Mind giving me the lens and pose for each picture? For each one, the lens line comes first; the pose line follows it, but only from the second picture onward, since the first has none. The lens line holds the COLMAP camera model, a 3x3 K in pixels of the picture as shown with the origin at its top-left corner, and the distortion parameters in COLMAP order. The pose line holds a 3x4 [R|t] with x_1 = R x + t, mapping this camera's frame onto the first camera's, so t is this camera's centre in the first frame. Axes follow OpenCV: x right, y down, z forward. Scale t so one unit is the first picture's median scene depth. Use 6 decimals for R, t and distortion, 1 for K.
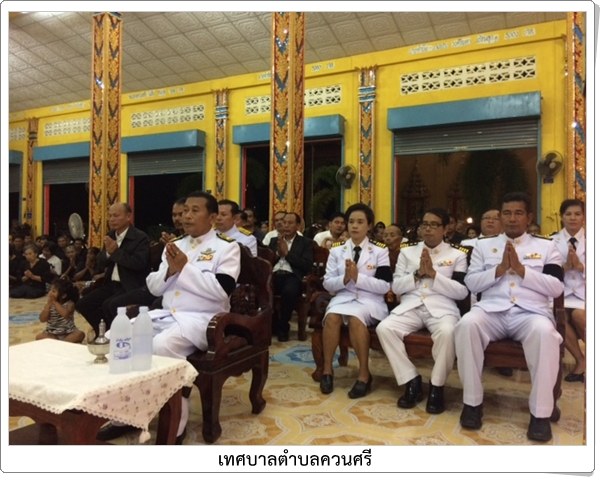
lens RADIAL K [[492.5, 0, 304.0], [0, 492.5, 232.8], [0, 0, 1]] dist [0.097666, -0.154679]
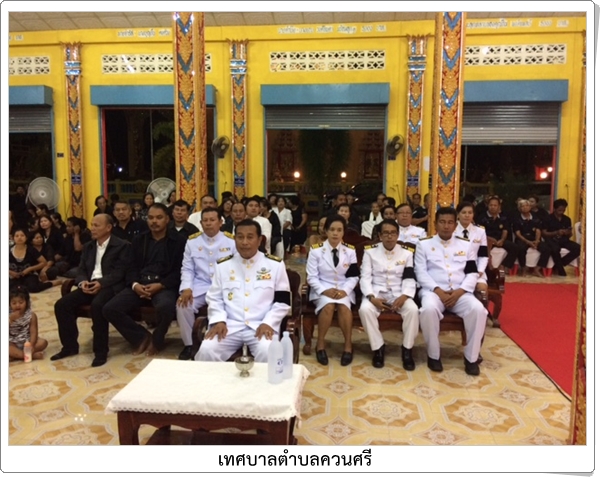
lens RADIAL K [[492.5, 0, 299.9], [0, 492.5, 234.9], [0, 0, 1]] dist [0.097666, -0.154679]
pose [[0.926123, -0.047288, 0.374246, -0.223993], [0.001190, 0.992473, 0.122459, -0.080762], [-0.377220, -0.112967, 0.919208, -0.064303]]
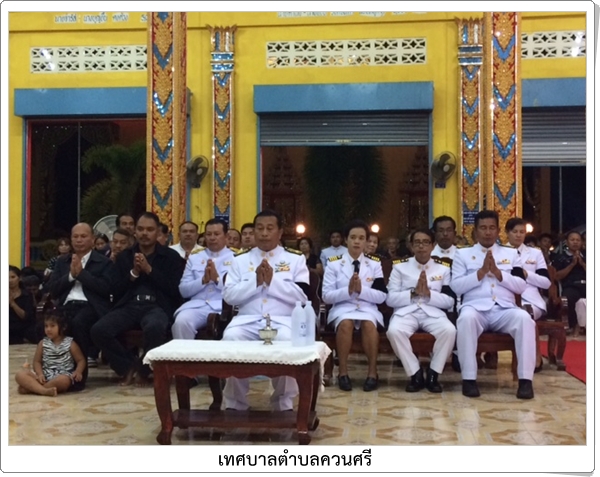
lens RADIAL K [[873.1, 0, 301.1], [0, 873.1, 240.5], [0, 0, 1]] dist [0.055209, 0.000000]
pose [[0.926420, -0.004935, 0.376459, -0.363414], [0.008220, 0.999941, -0.007120, -0.001488], [-0.376401, 0.009691, 0.926406, -0.365065]]
